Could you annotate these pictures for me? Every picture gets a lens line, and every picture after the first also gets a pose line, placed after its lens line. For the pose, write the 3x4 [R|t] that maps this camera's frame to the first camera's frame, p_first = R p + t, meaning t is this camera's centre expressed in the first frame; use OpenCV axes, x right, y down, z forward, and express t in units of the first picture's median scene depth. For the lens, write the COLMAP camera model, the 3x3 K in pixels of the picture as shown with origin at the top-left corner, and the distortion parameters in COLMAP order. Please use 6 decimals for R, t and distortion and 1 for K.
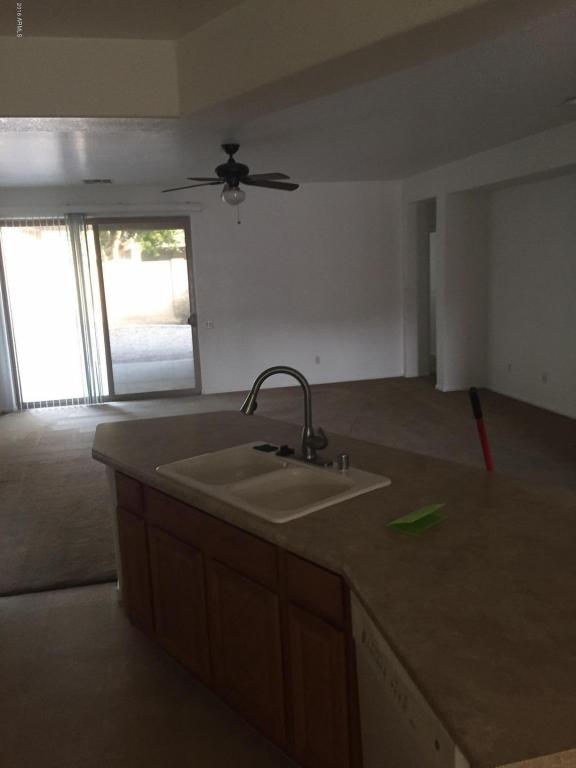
lens RADIAL K [[660.6, 0, 288.0], [0, 660.6, 384.0], [0, 0, 1]] dist [0.050820, -0.009075]
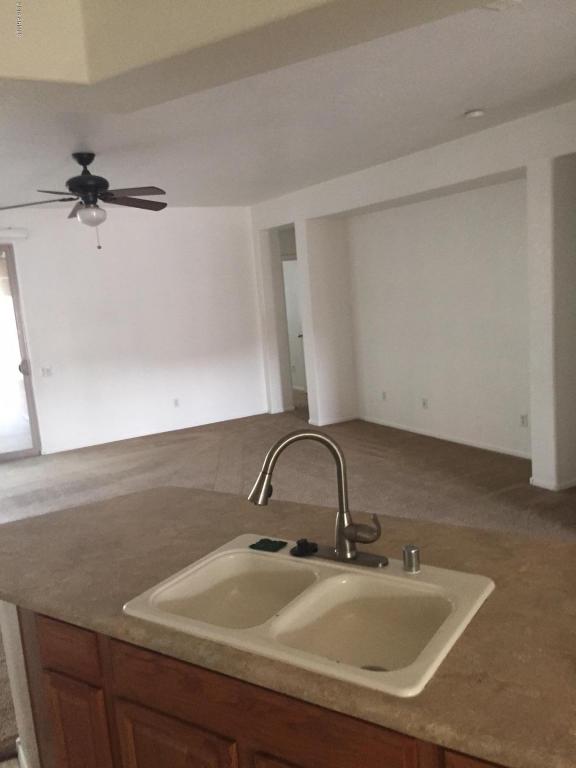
lens RADIAL K [[660.6, 0, 288.0], [0, 660.6, 384.0], [0, 0, 1]] dist [0.050820, -0.009075]
pose [[0.956802, -0.070009, 0.282187, -0.096555], [0.084548, 0.995630, -0.039661, -0.020919], [-0.278177, 0.061806, 0.958539, 0.152767]]
